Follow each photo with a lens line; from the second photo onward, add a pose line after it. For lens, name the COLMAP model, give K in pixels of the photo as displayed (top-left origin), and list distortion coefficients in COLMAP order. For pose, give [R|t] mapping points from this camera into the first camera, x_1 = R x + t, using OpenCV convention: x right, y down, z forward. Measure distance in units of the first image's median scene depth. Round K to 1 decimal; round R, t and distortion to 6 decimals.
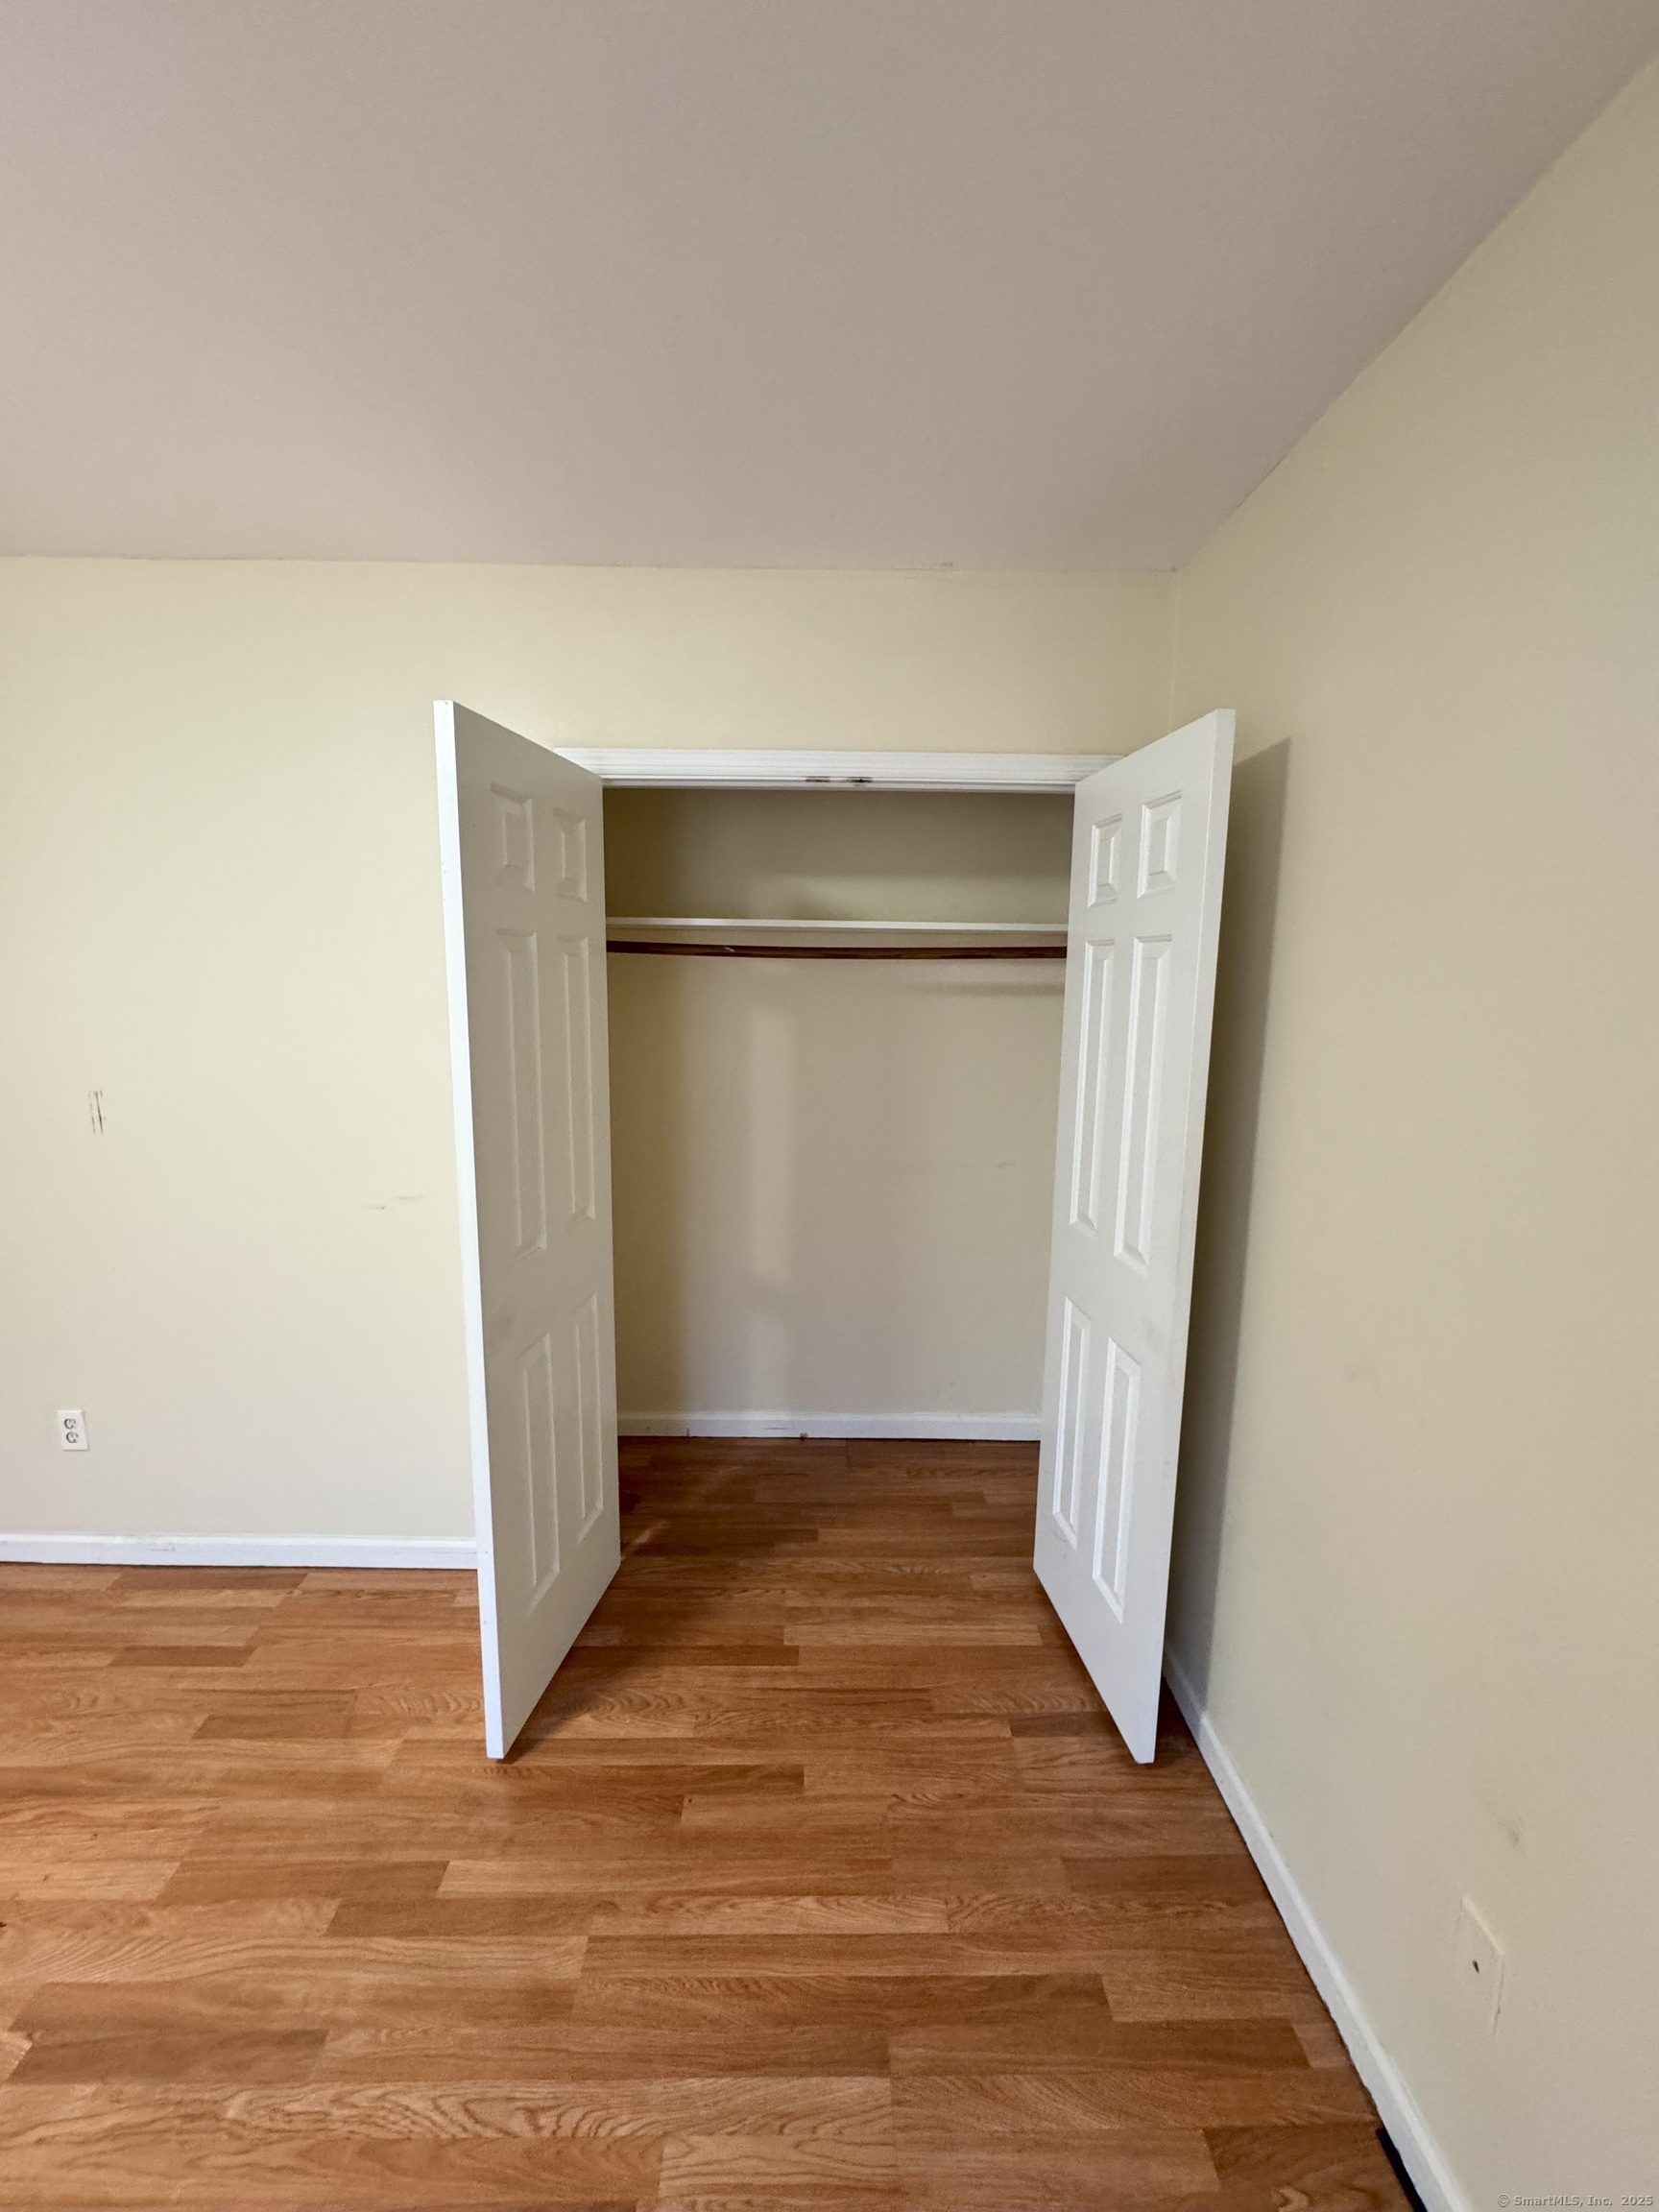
lens RADIAL K [[883.3, 0, 830.5], [0, 883.3, 1101.6], [0, 0, 1]] dist [-0.006061, 0.000993]
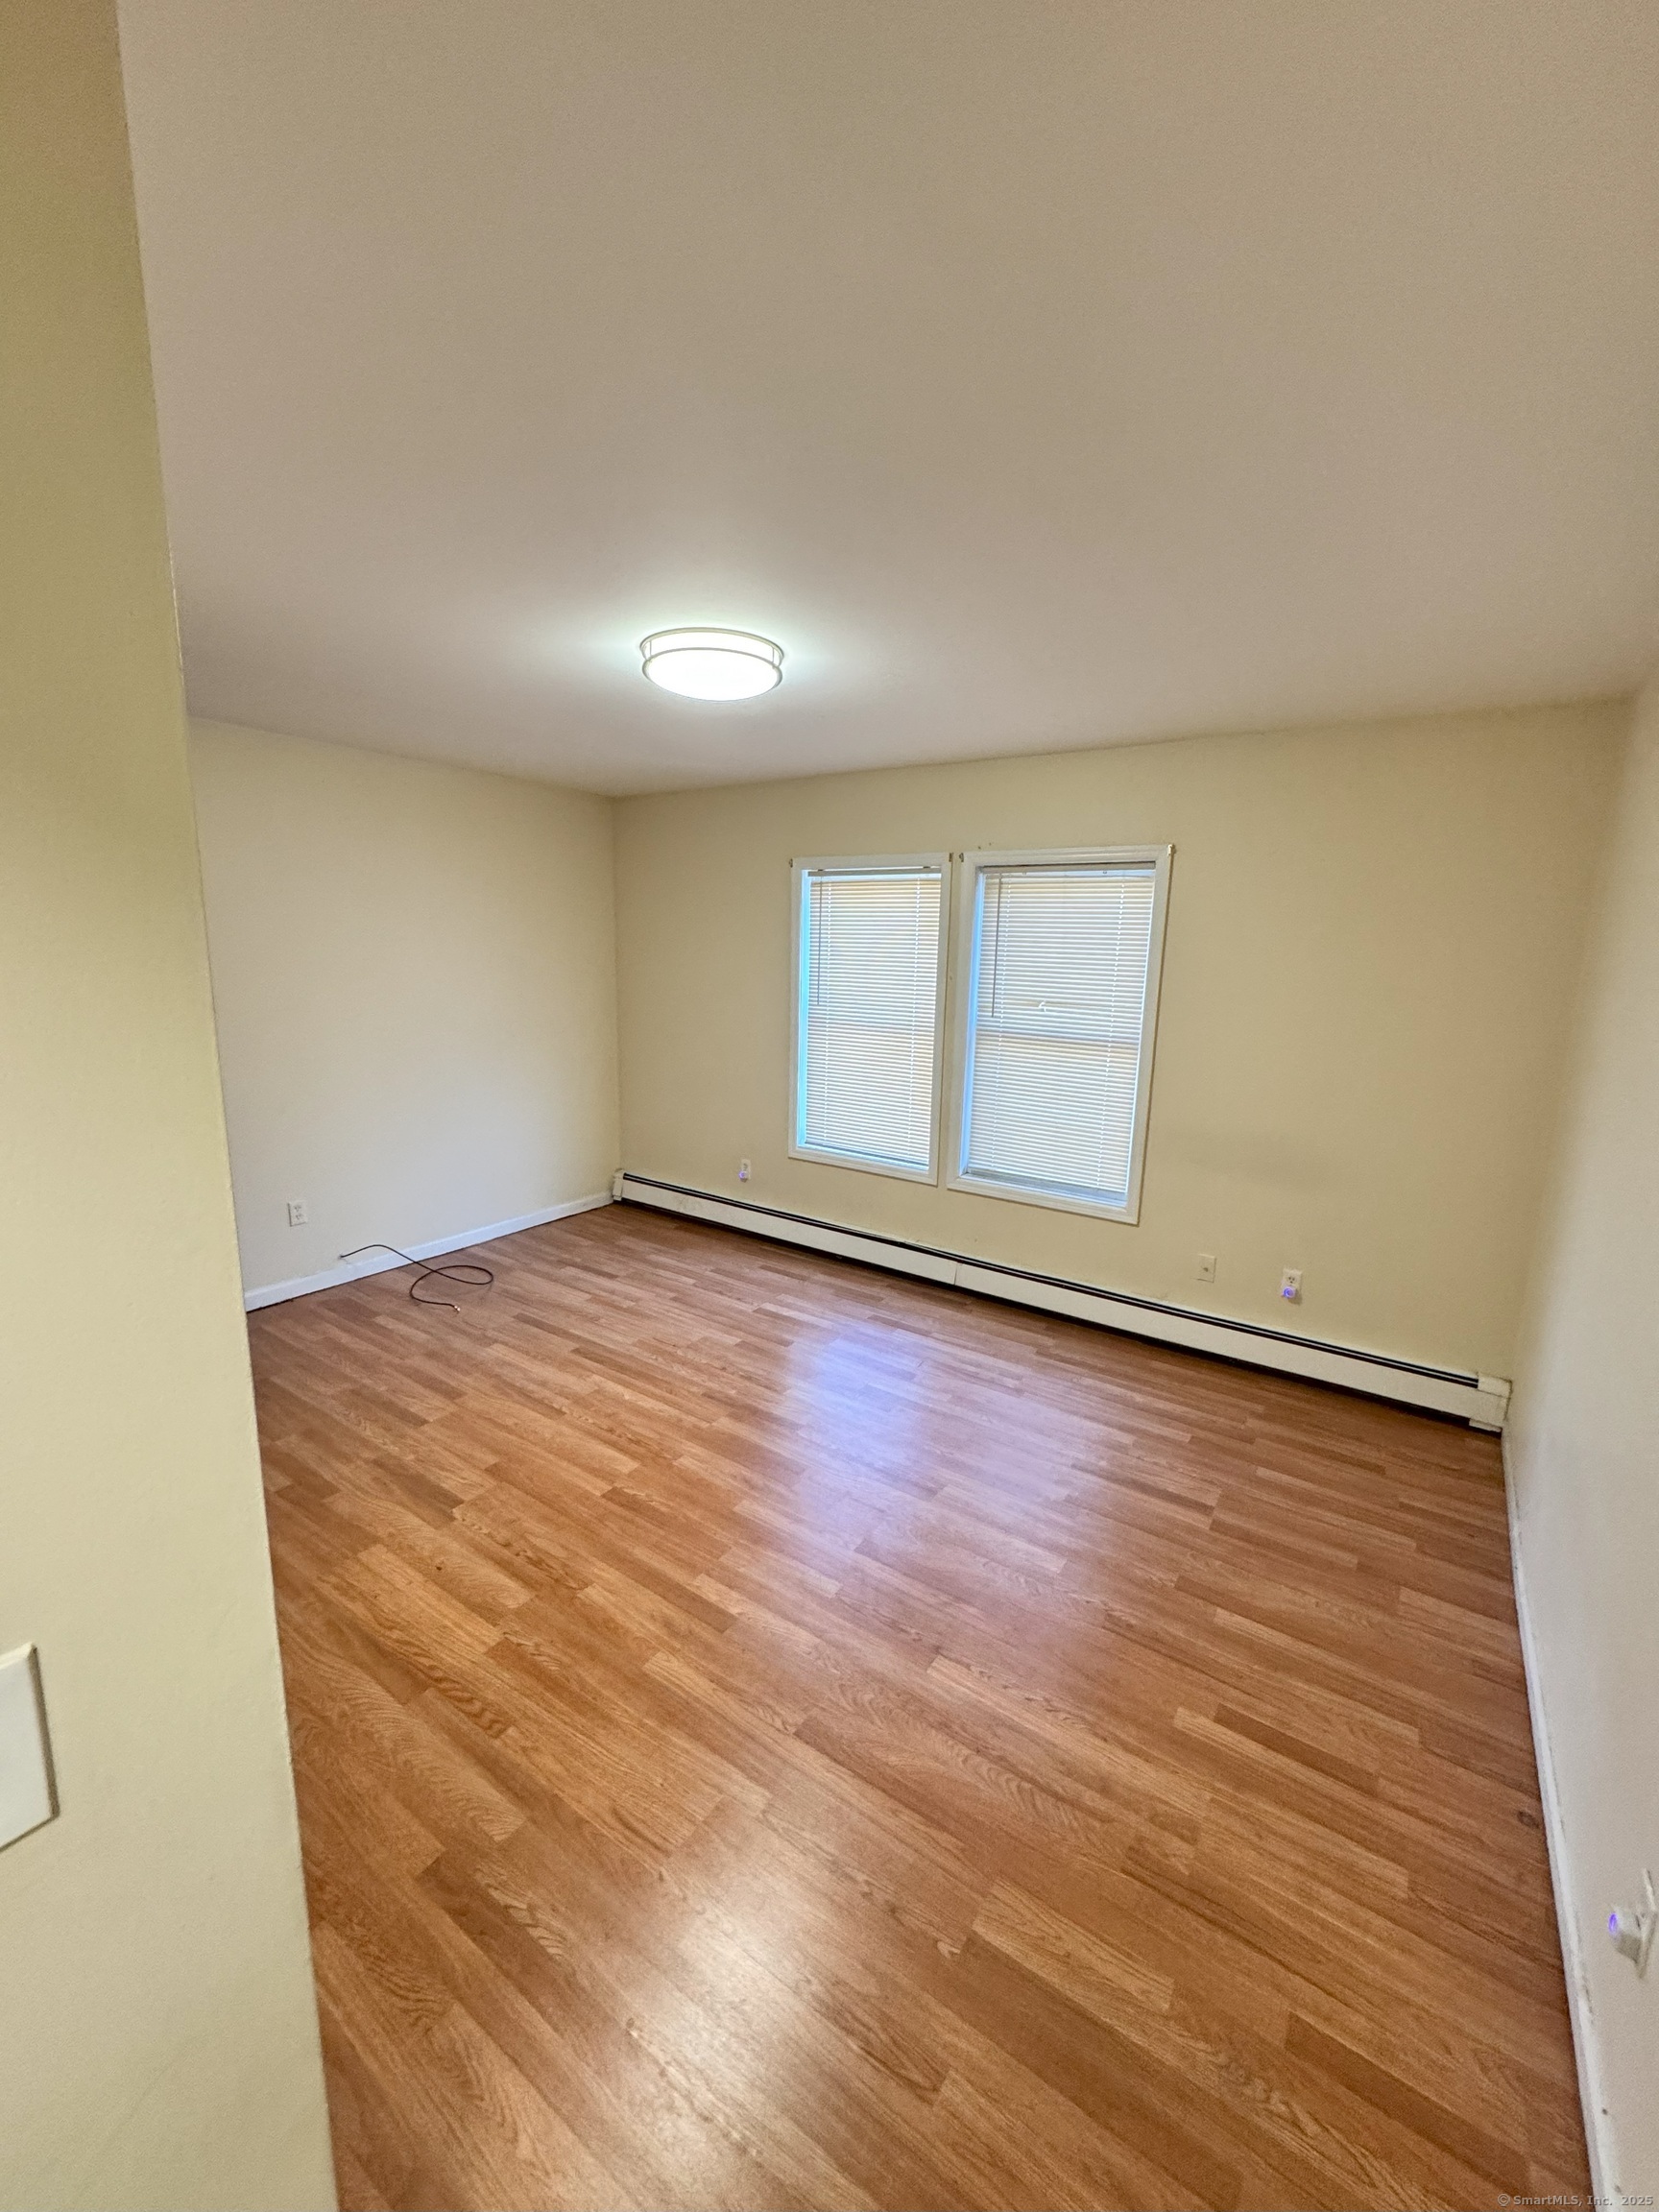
lens RADIAL K [[883.3, 0, 831.2], [0, 883.3, 1105.1], [0, 0, 1]] dist [-0.006061, 0.000993]
pose [[-0.816211, -0.134722, 0.561827, -2.126668], [0.053919, 0.950427, 0.306238, -0.303468], [-0.575232, 0.280248, -0.768485, 1.449752]]
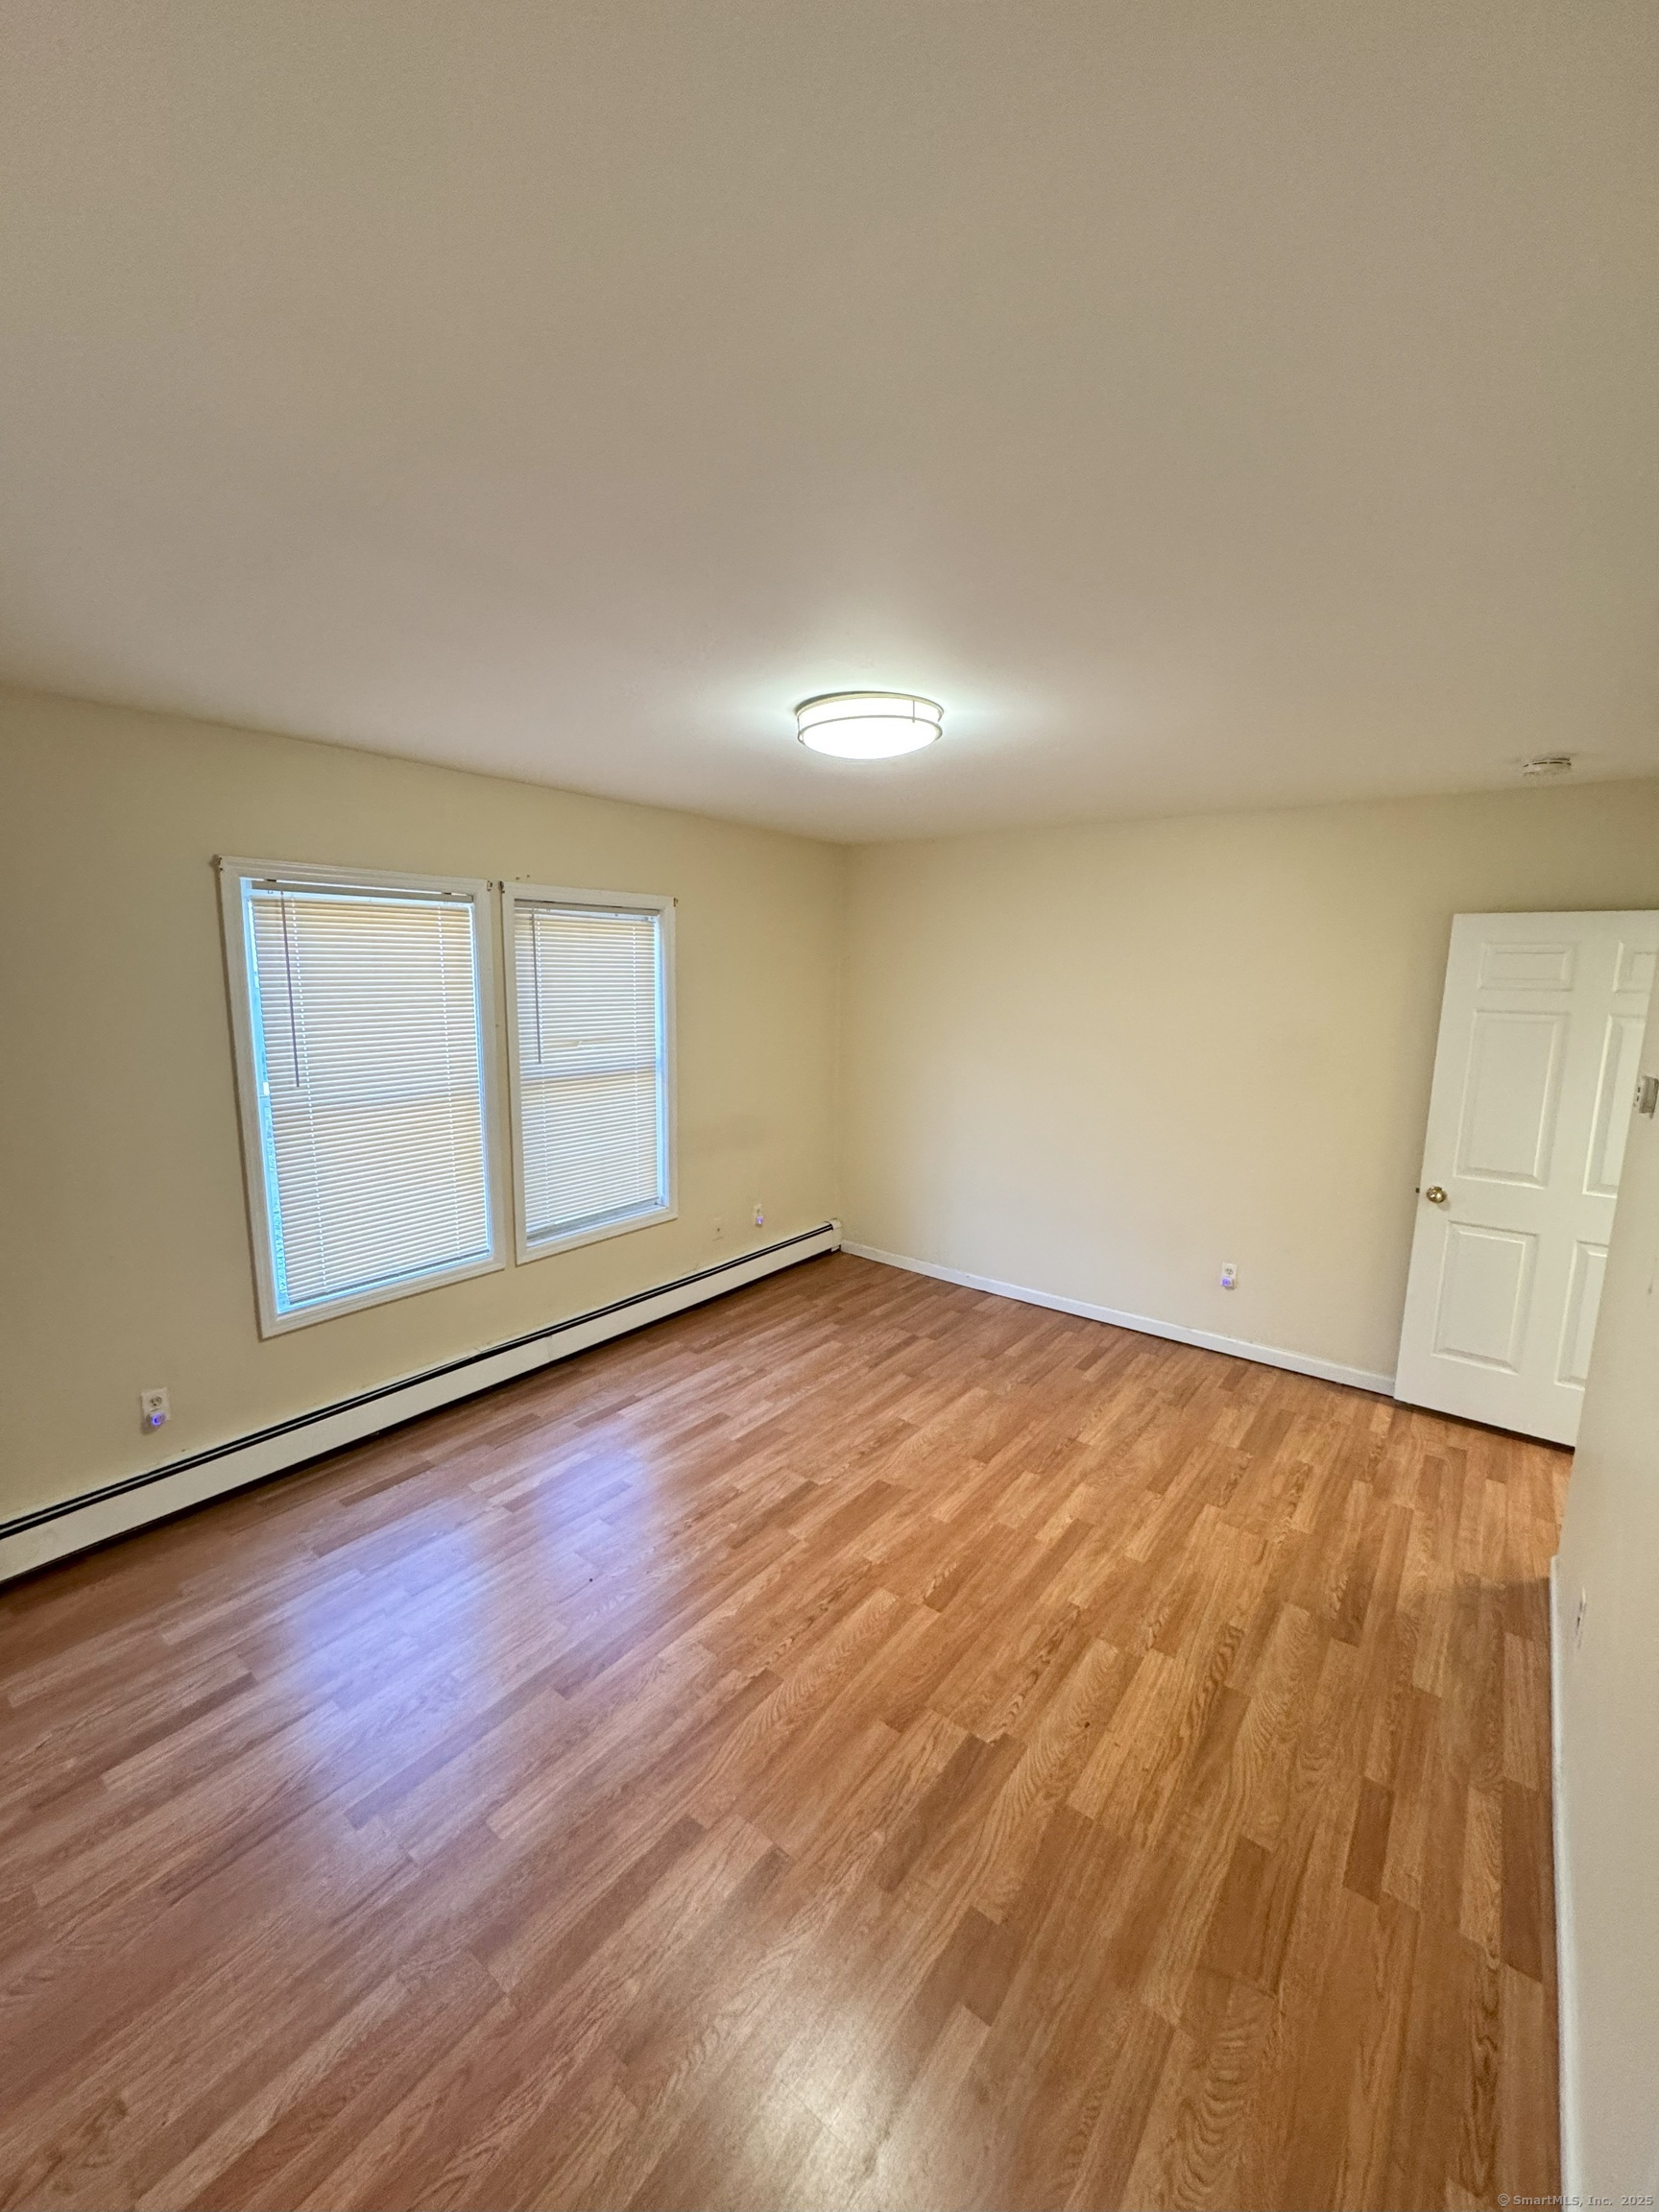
lens RADIAL K [[883.3, 0, 833.5], [0, 883.3, 1100.6], [0, 0, 1]] dist [-0.006061, 0.000993]
pose [[-0.620022, 0.103366, -0.777746, 0.314025], [-0.140535, 0.960620, 0.239706, -0.316825], [0.771896, 0.257923, -0.581079, 1.143586]]
